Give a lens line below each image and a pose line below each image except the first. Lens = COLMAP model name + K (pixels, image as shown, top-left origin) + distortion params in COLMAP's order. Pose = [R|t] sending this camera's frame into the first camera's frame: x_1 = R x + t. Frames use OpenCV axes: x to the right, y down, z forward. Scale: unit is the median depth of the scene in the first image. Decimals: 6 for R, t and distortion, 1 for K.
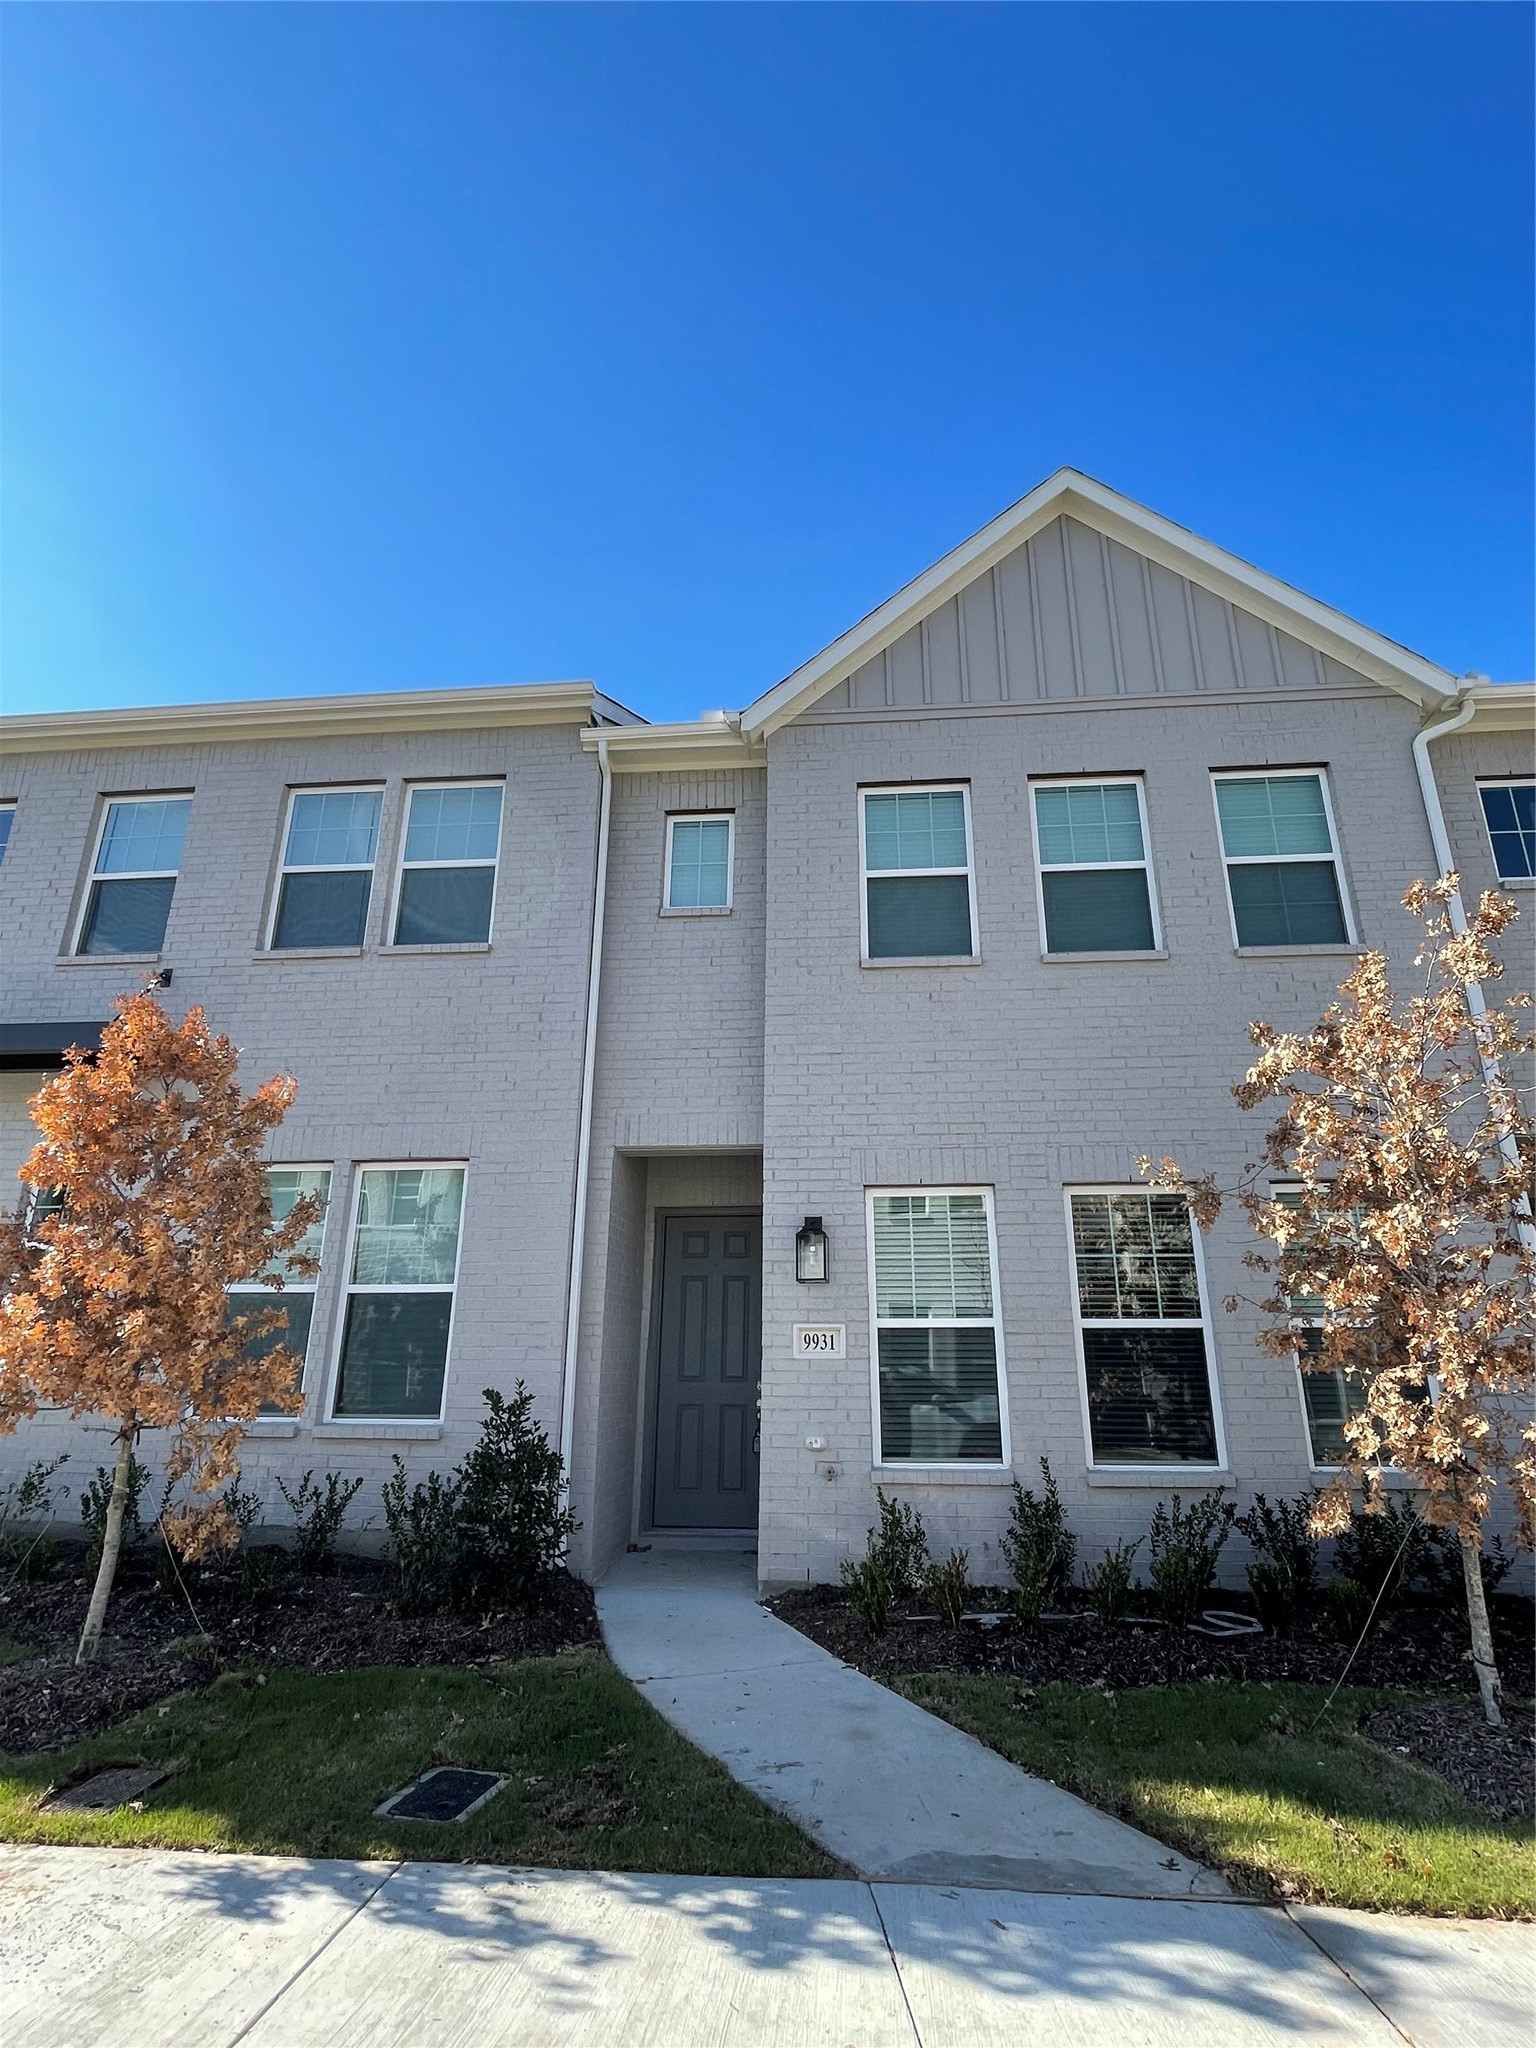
lens RADIAL K [[1013.6, 0, 777.5], [0, 1013.6, 1022.4], [0, 0, 1]] dist [0.001158, -0.003534]
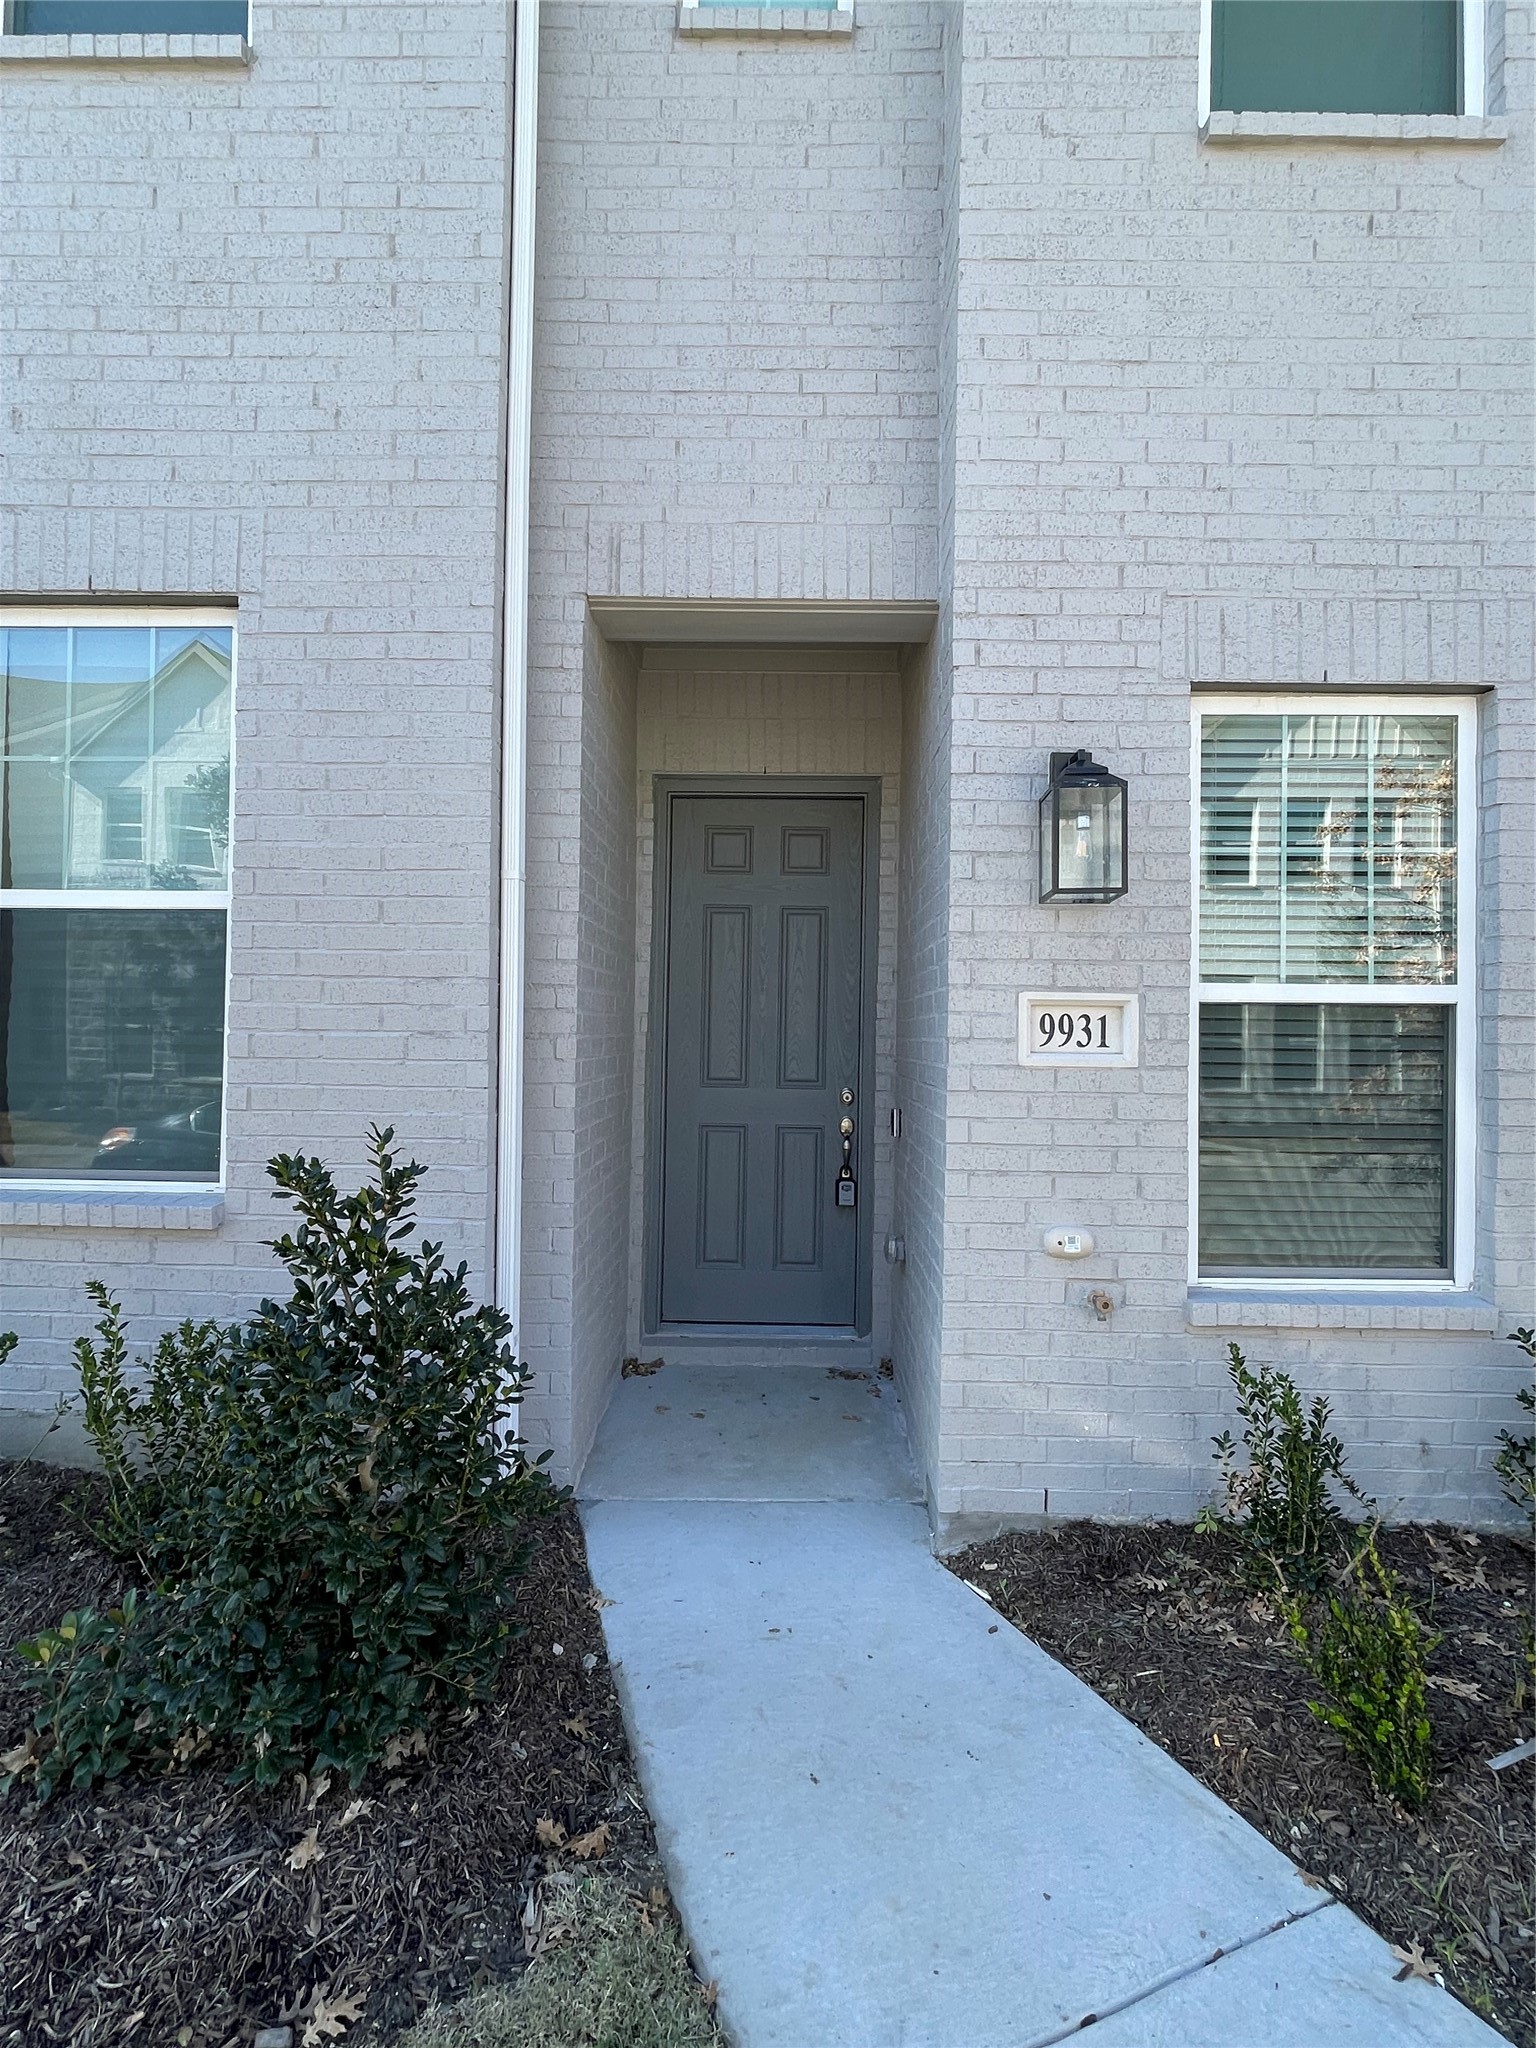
lens RADIAL K [[1013.6, 0, 772.4], [0, 1013.6, 1023.8], [0, 0, 1]] dist [0.001158, -0.003534]
pose [[0.996627, 0.013634, 0.080923, -0.119450], [-0.038341, 0.949219, 0.312272, 0.165451], [-0.072556, -0.314322, 0.946540, 0.546698]]
